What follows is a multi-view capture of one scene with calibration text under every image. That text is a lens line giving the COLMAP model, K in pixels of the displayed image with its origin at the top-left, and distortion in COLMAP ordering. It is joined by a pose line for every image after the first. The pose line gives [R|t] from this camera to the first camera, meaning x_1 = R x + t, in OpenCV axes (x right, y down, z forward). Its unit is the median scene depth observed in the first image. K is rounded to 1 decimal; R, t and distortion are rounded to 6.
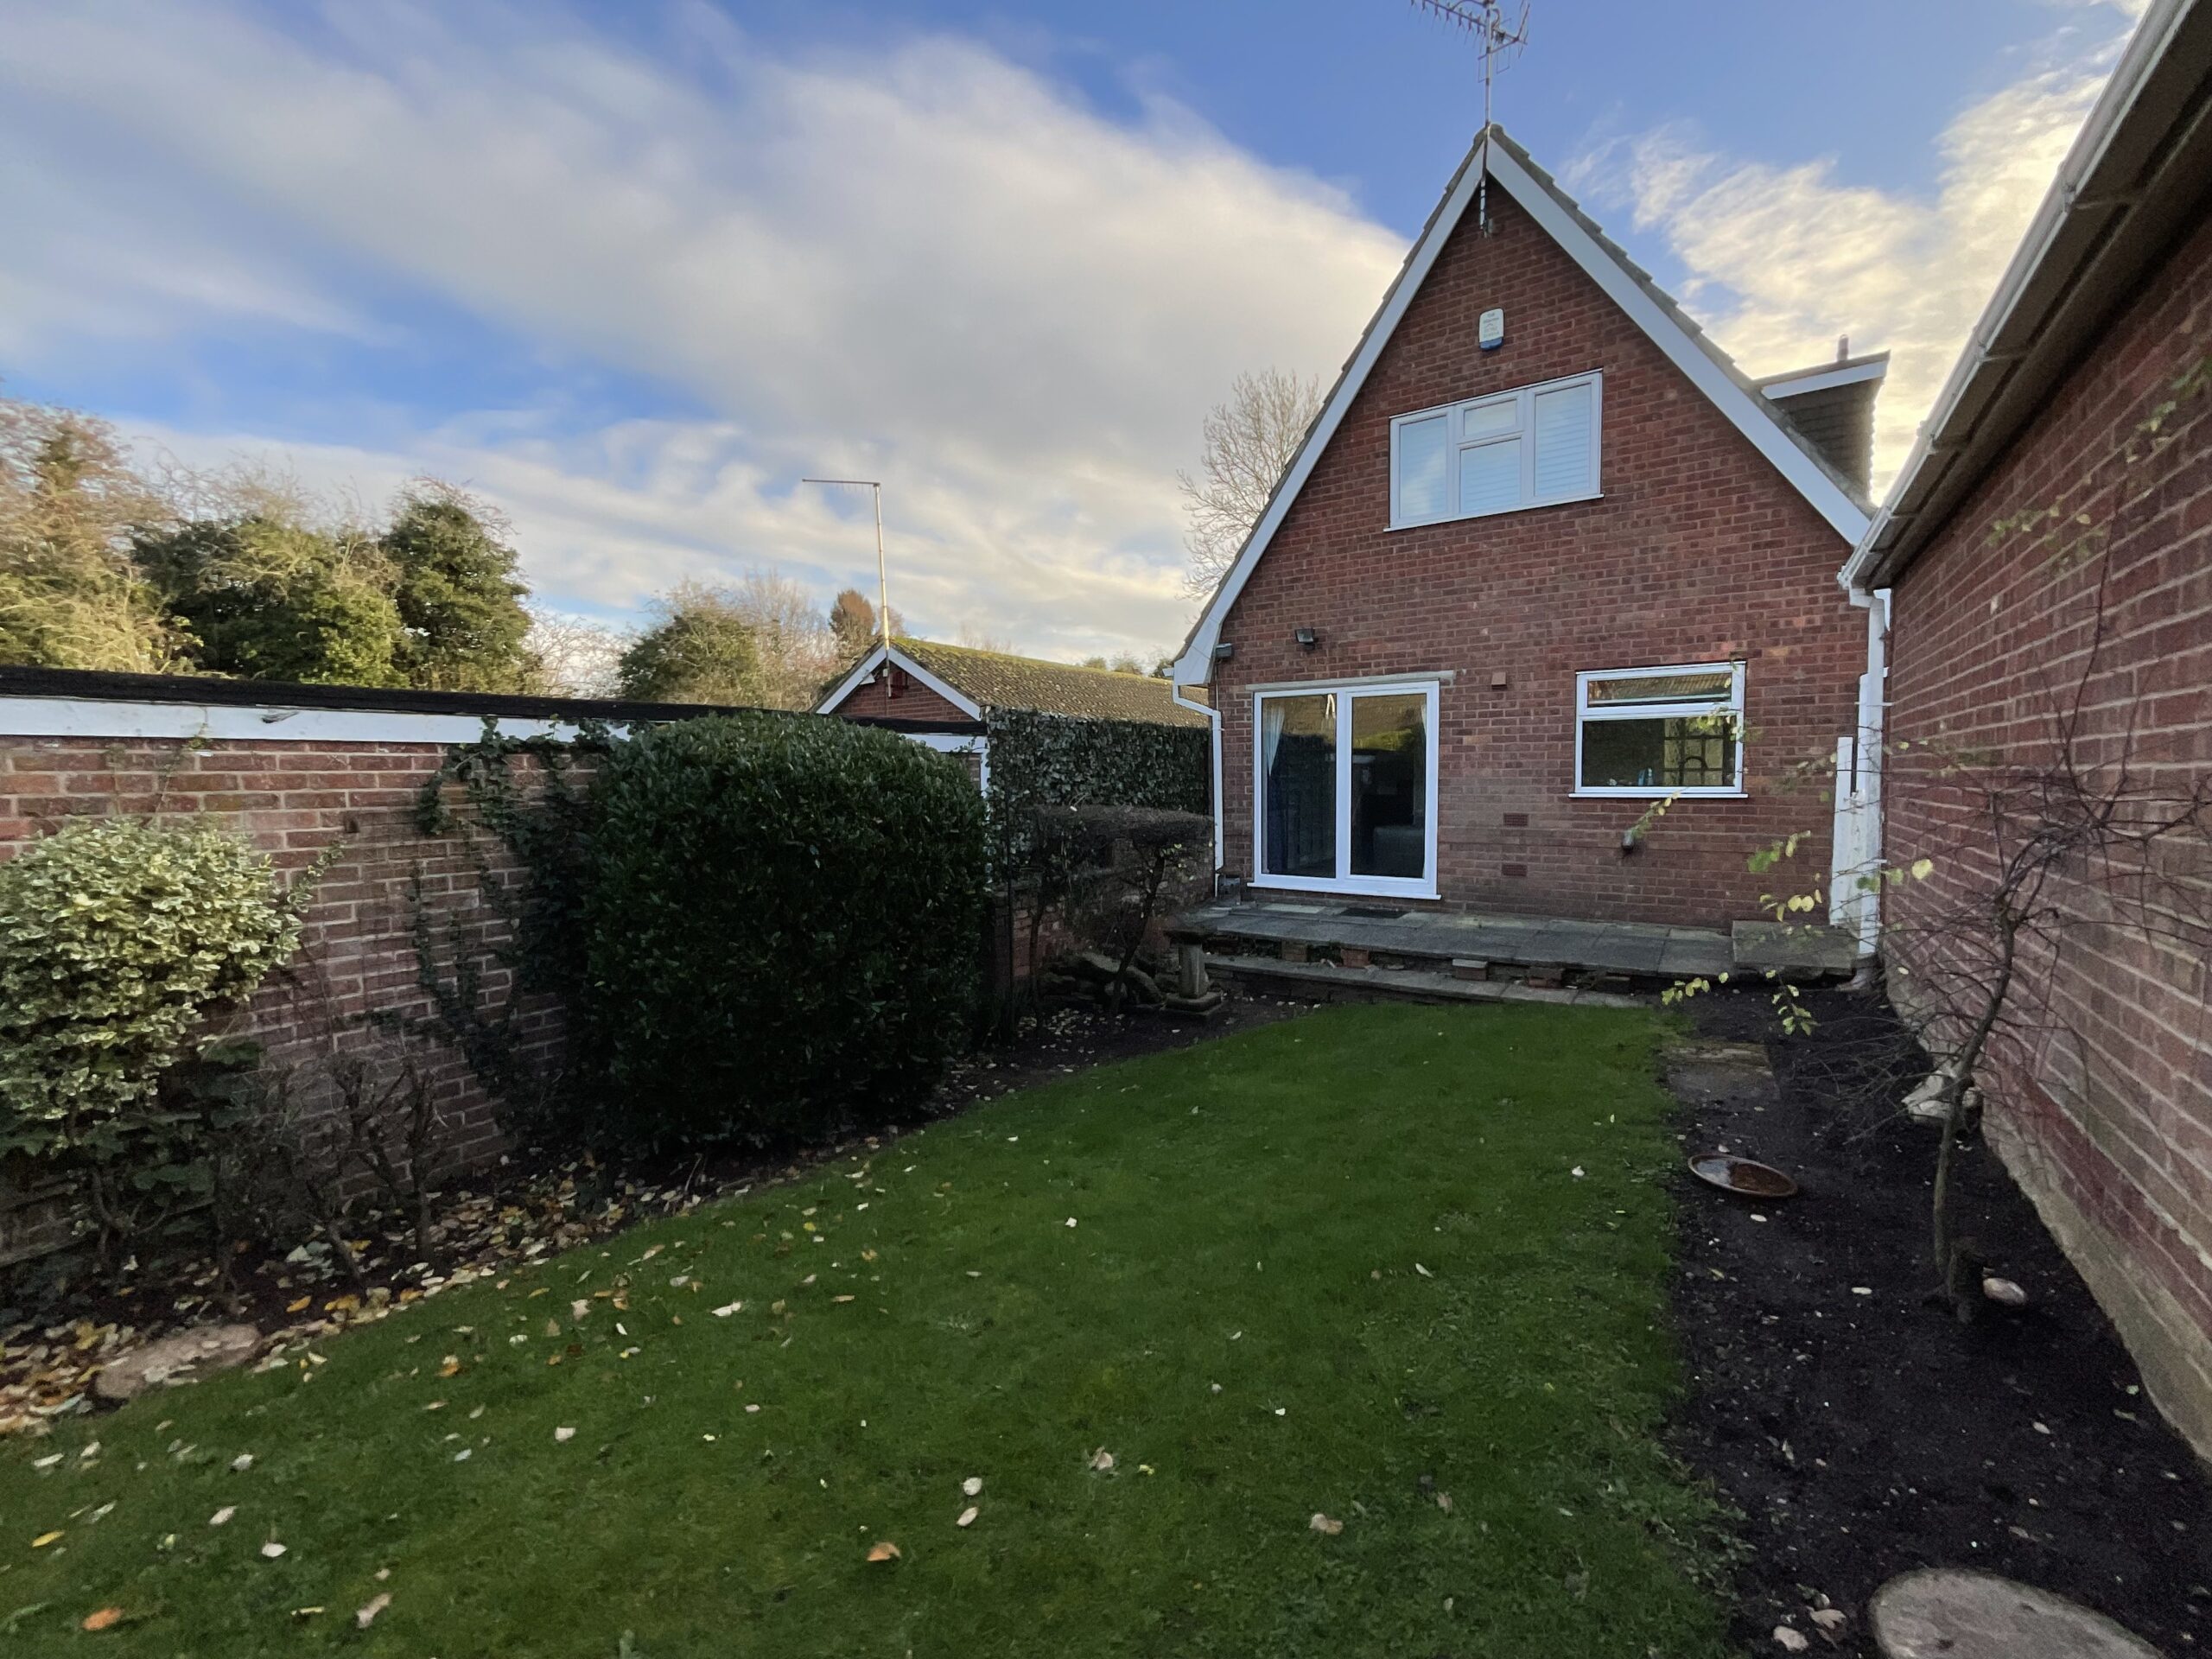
lens RADIAL K [[893.0, 0, 1106.0], [0, 893.0, 829.5], [0, 0, 1]] dist [-0.012003, 0.000210]
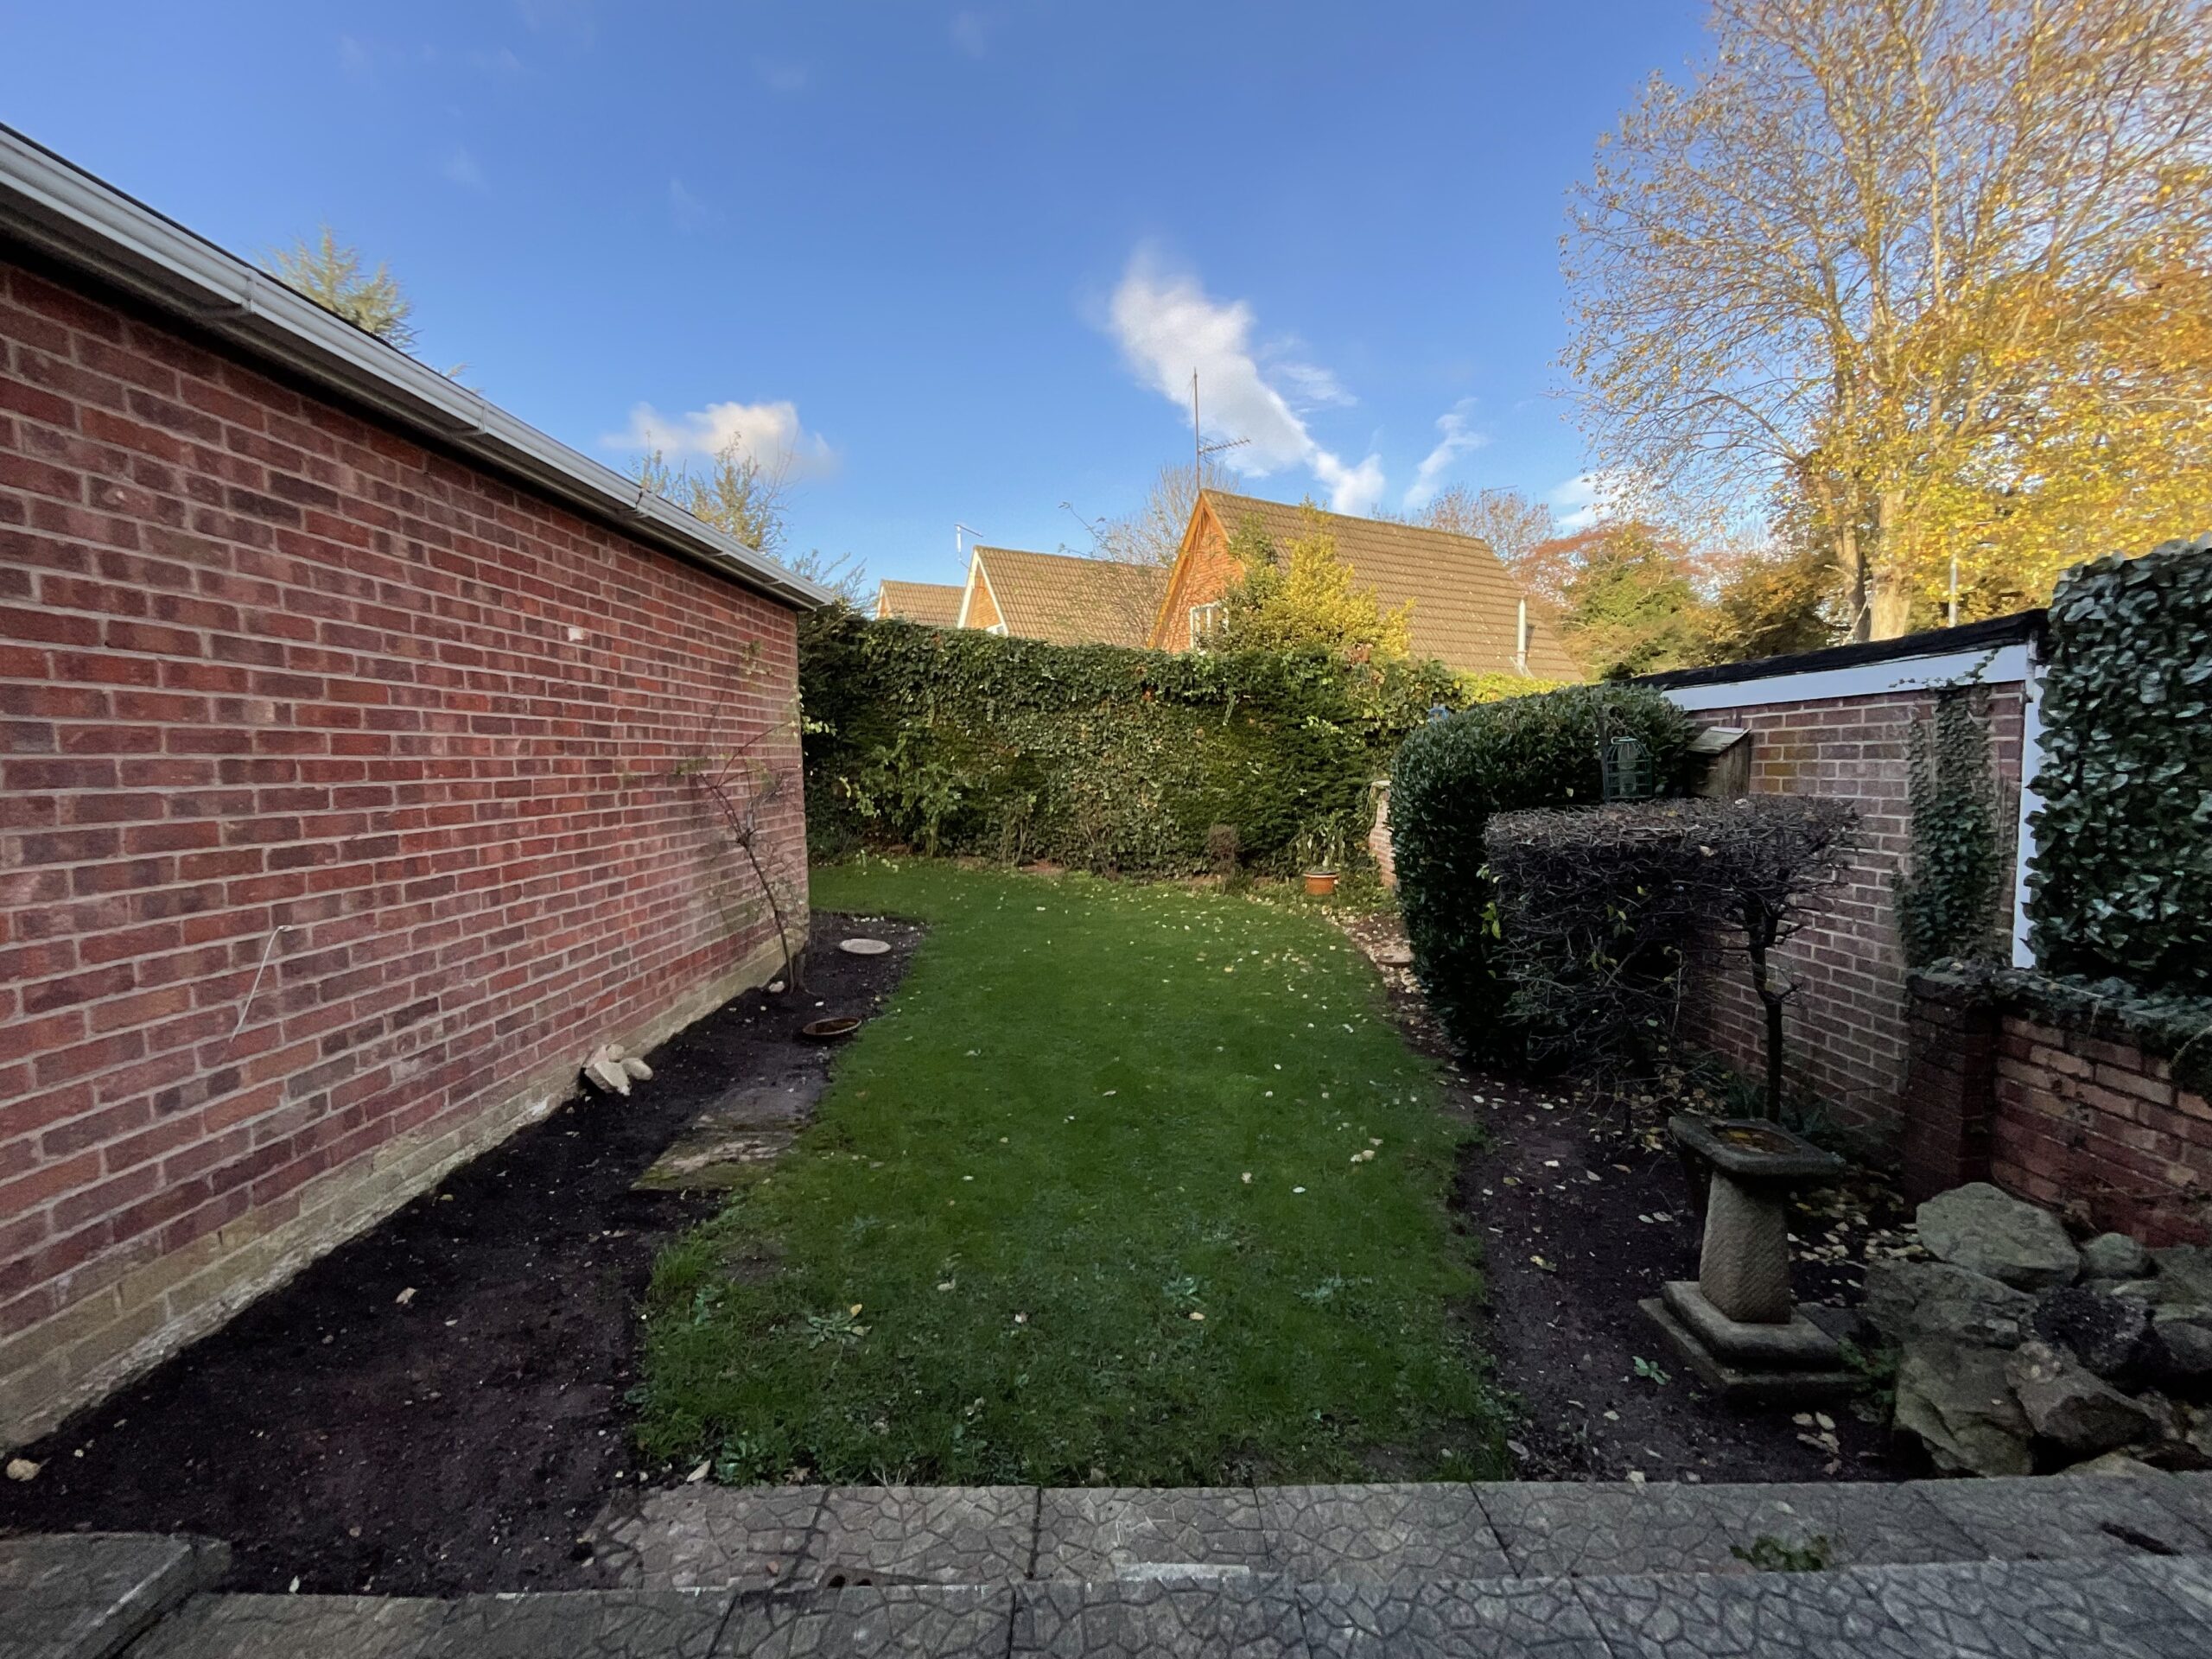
lens RADIAL K [[899.6, 0, 1106.0], [0, 899.6, 829.5], [0, 0, 1]] dist [-0.002847, 0.000197]
pose [[-0.827657, 0.074525, -0.556264, 0.434669], [0.002665, 0.991655, 0.128890, -0.059122], [0.561228, 0.105195, -0.820949, 0.937961]]
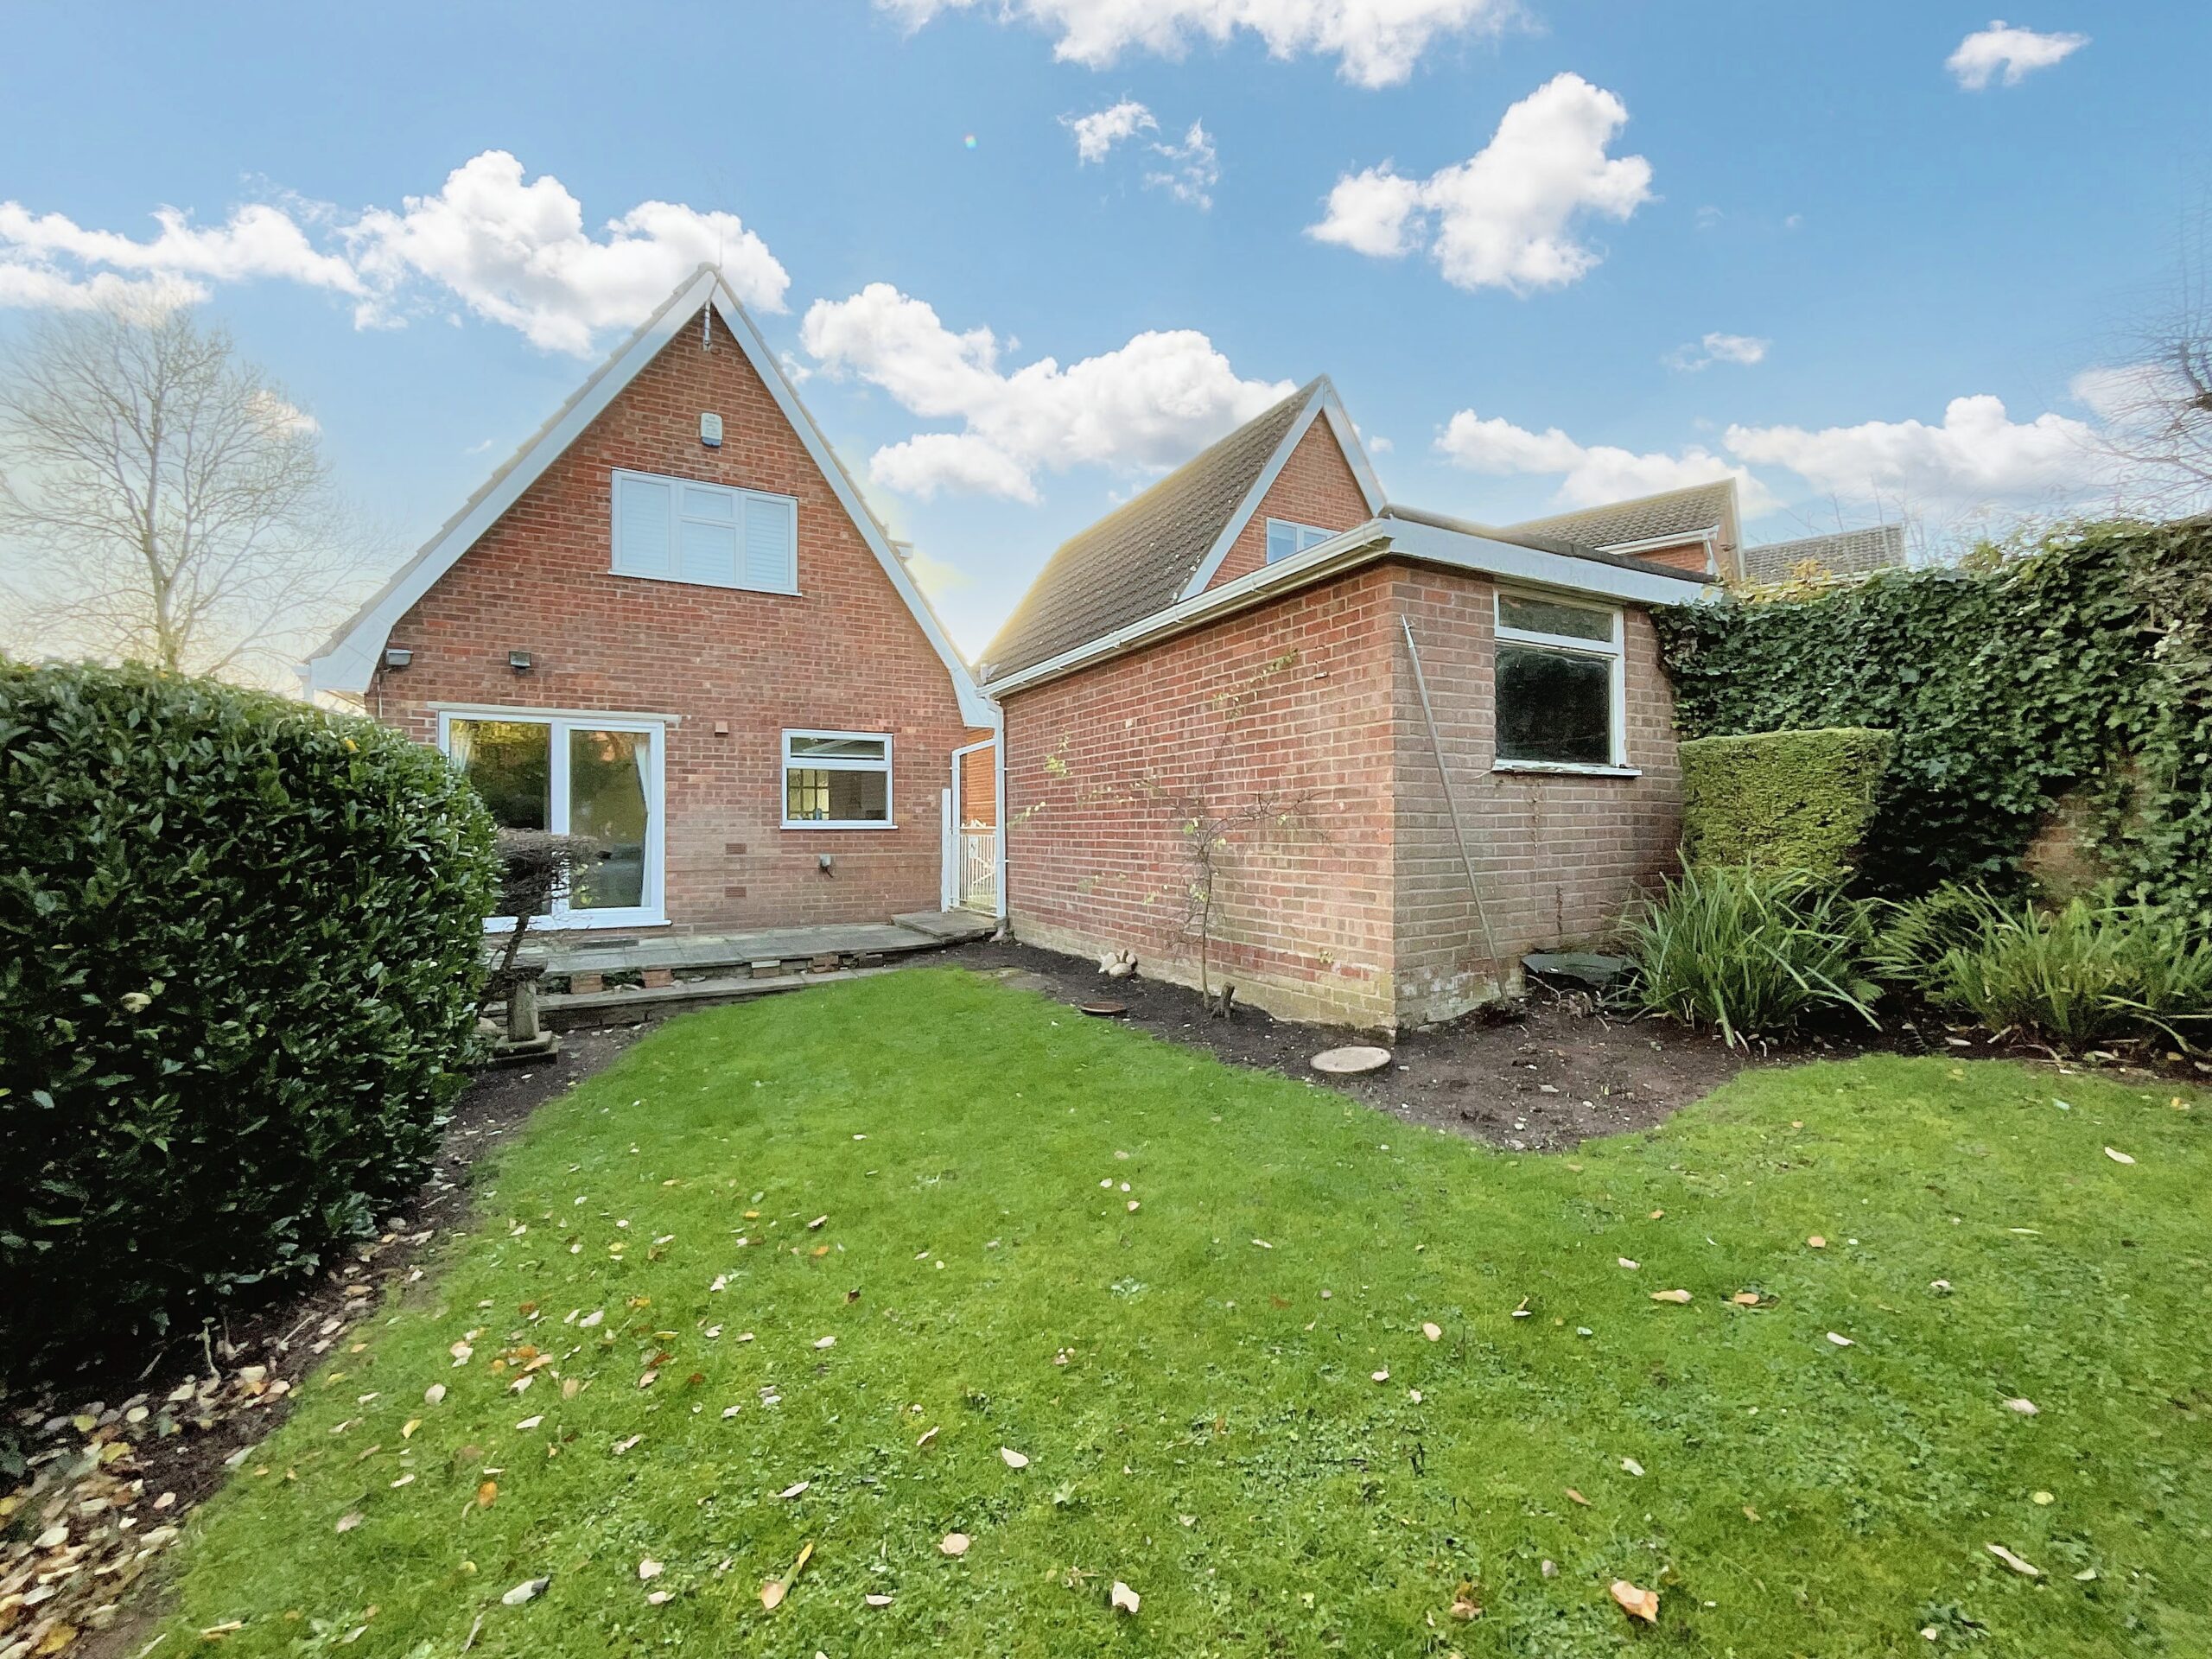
lens RADIAL K [[885.8, 0, 1096.2], [0, 885.8, 826.4], [0, 0, 1]] dist [0.000026, 0.000021]
pose [[0.465372, 0.009952, 0.885059, -0.356020], [0.048837, 0.998125, -0.036902, 0.026536], [-0.883767, 0.060396, 0.464013, 0.041295]]
